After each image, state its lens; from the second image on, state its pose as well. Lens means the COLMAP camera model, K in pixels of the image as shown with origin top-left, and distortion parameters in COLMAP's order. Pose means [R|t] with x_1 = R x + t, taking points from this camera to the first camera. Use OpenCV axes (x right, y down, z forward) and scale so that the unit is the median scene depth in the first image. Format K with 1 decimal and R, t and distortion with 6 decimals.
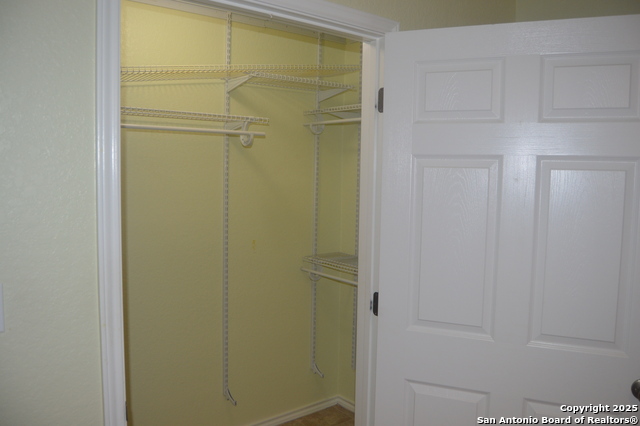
lens RADIAL K [[511.1, 0, 320.0], [0, 511.1, 213.0], [0, 0, 1]] dist [-0.064270, 0.001856]
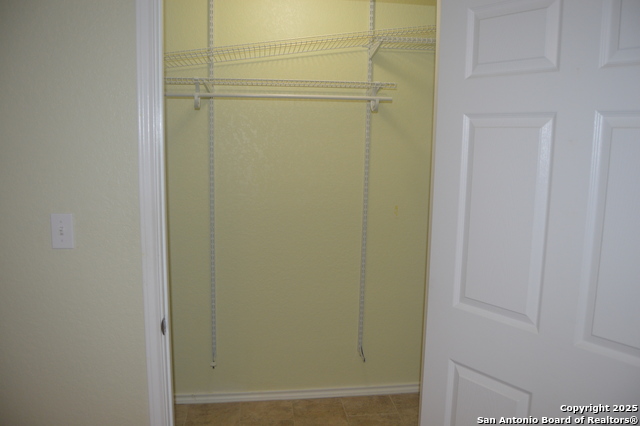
lens RADIAL K [[511.1, 0, 320.0], [0, 511.1, 213.0], [0, 0, 1]] dist [-0.064270, 0.001856]
pose [[0.857093, 0.073610, -0.509875, 0.295683], [-0.046051, 0.996724, 0.066486, 0.008333], [0.513099, -0.033504, 0.857675, 0.065802]]
